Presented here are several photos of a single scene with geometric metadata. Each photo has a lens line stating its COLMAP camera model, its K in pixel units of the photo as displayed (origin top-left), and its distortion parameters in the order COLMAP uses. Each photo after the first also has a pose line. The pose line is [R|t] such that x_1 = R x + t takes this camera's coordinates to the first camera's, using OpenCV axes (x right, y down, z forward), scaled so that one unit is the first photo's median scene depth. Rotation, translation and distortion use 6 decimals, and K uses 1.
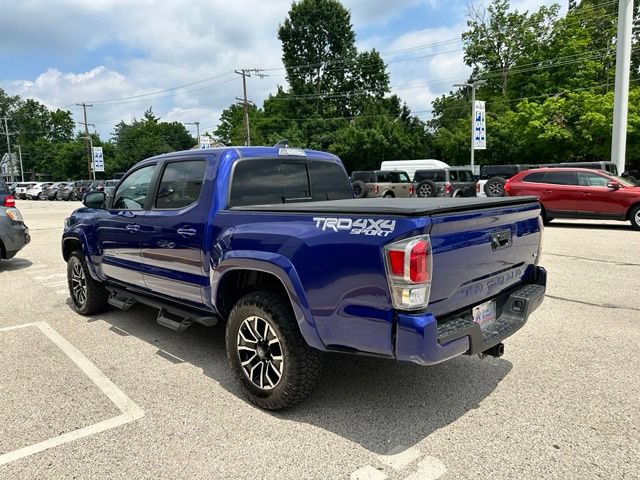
lens RADIAL K [[453.0, 0, 316.2], [0, 453.0, 239.9], [0, 0, 1]] dist [0.071014, -0.111181]
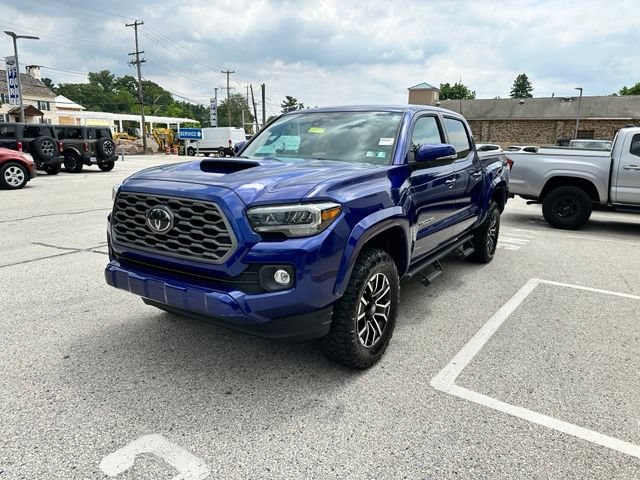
lens RADIAL K [[458.5, 0, 315.3], [0, 458.5, 240.3], [0, 0, 1]] dist [0.036042, -0.053425]
pose [[-0.207004, -0.181739, 0.961312, -0.162571], [0.106597, 0.972555, 0.206819, -0.017439], [-0.972516, 0.145285, -0.181949, 0.184799]]
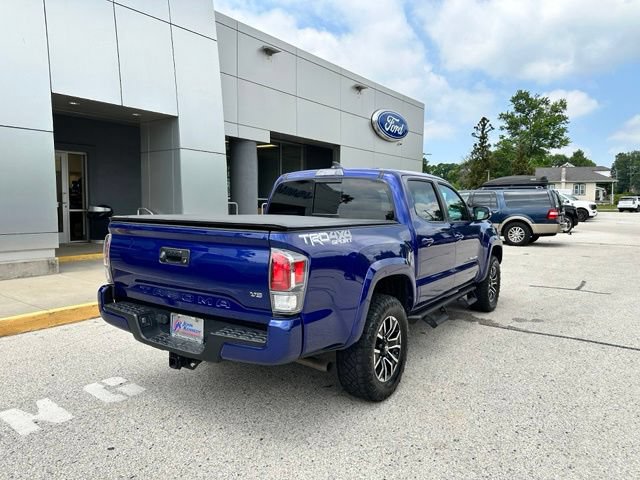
lens RADIAL K [[449.3, 0, 322.5], [0, 449.3, 231.1], [0, 0, 1]] dist [0.076900, -0.106579]
pose [[0.198498, 0.089568, -0.976000, 0.122036], [-0.136820, 0.988597, 0.062898, -0.014097], [0.970504, 0.121051, 0.208489, 0.090269]]
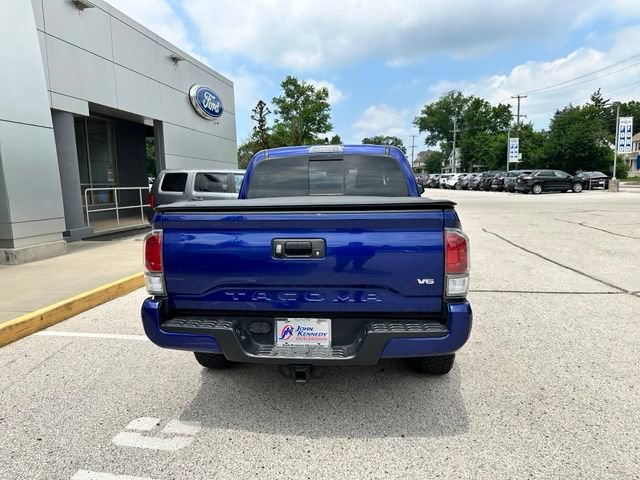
lens RADIAL K [[452.4, 0, 316.0], [0, 452.4, 239.1], [0, 0, 1]] dist [0.073361, -0.113337]
pose [[0.619442, 0.106159, -0.777831, 0.088842], [-0.090777, 0.993854, 0.063349, -0.006185], [0.779776, 0.031368, 0.625272, 0.039891]]
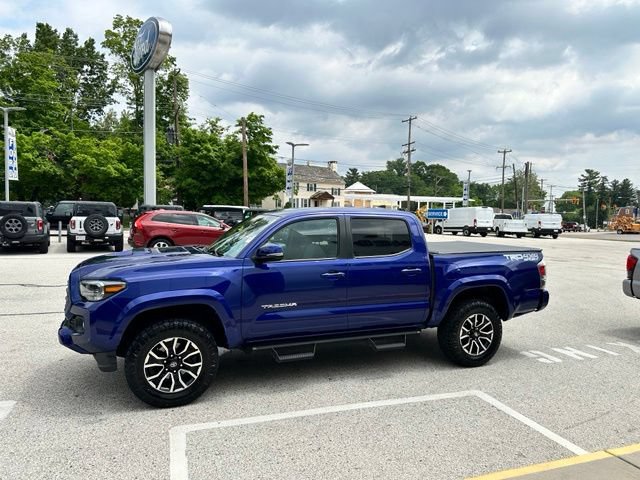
lens RADIAL K [[452.4, 0, 316.0], [0, 452.4, 239.1], [0, 0, 1]] dist [0.073361, -0.113337]
pose [[0.388190, -0.016972, 0.921423, -0.176636], [0.082209, 0.996482, -0.016279, -0.012424], [-0.917906, 0.082069, 0.388219, 0.076726]]
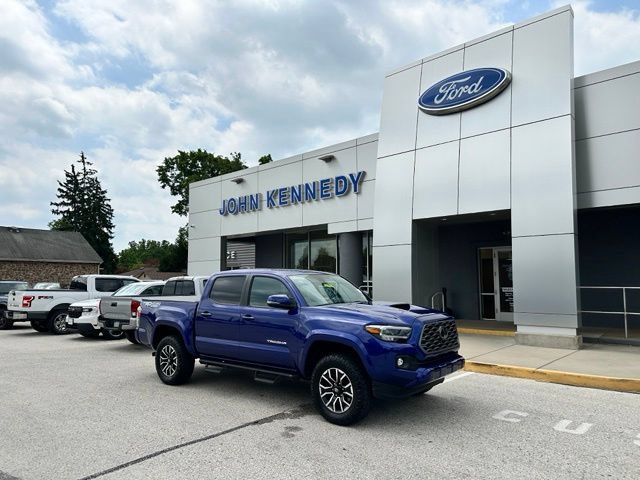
lens RADIAL K [[450.2, 0, 328.8], [0, 450.2, 242.6], [0, 0, 1]] dist [0.088250, -0.106138]
pose [[-0.995572, 0.024715, -0.090697, -0.028458], [0.021587, 0.999144, 0.035301, -0.045711], [0.091492, 0.033186, -0.995253, 0.349023]]
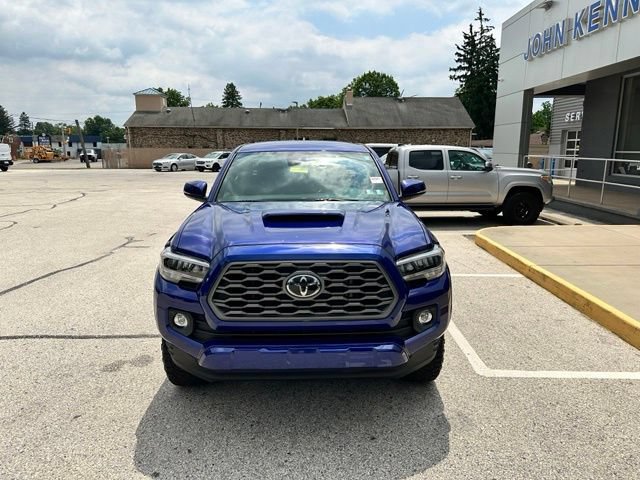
lens RADIAL K [[453.8, 0, 320.0], [0, 453.8, 254.8], [0, 0, 1]] dist [0.036297, -0.045821]
pose [[-0.721864, -0.130935, 0.679536, -0.132683], [0.102106, 0.951040, 0.291716, -0.033081], [-0.684461, 0.279964, -0.673152, 0.241008]]
